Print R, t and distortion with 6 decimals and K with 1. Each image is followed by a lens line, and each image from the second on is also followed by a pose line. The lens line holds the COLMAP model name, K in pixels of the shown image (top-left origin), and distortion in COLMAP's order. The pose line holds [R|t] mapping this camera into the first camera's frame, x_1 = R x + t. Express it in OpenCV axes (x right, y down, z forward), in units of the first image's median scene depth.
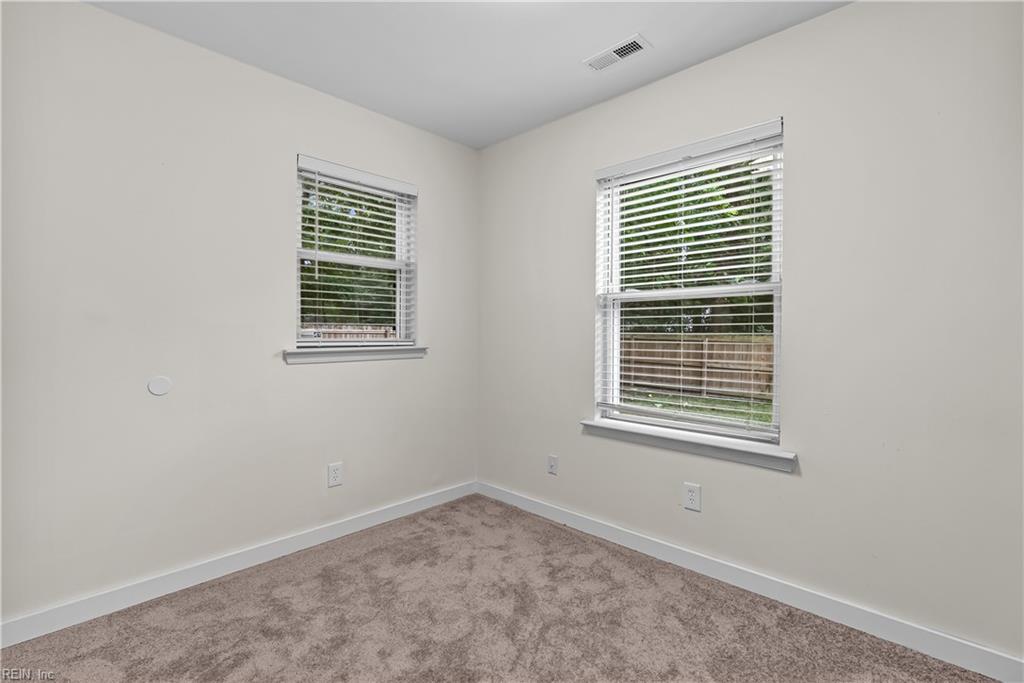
lens RADIAL K [[468.2, 0, 514.0], [0, 468.2, 334.1], [0, 0, 1]] dist [-0.006596, -0.000161]
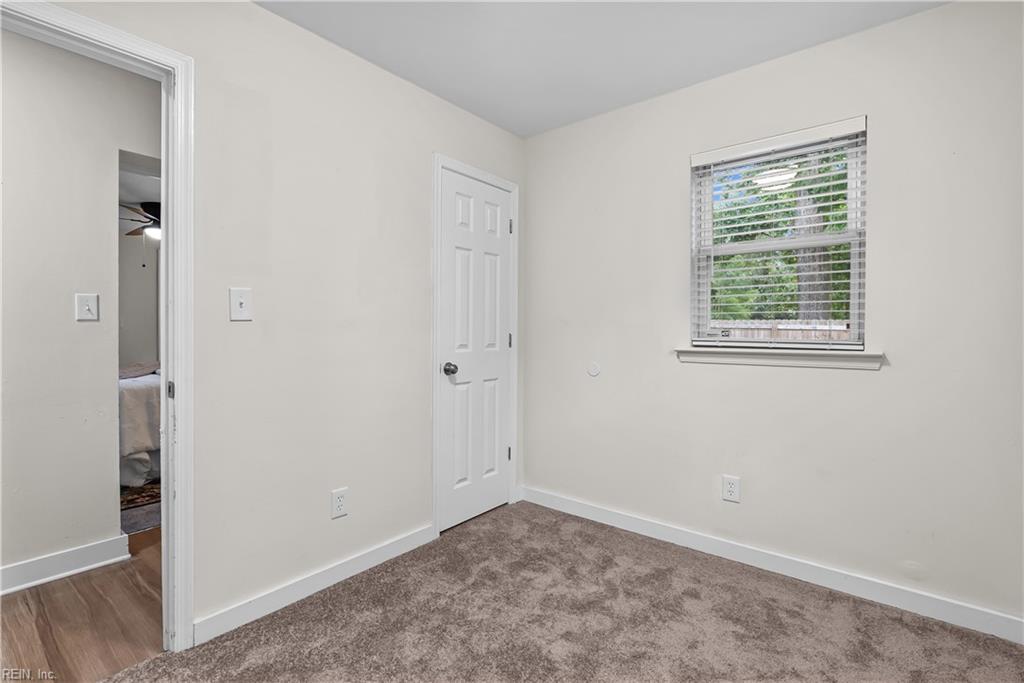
lens RADIAL K [[470.6, 0, 513.2], [0, 470.6, 334.2], [0, 0, 1]] dist [-0.004630, 0.000085]
pose [[0.074585, 0.000978, -0.997214, 0.521726], [-0.010951, 0.999940, 0.000162, 0.006778], [0.997155, 0.010909, 0.074591, 0.541653]]
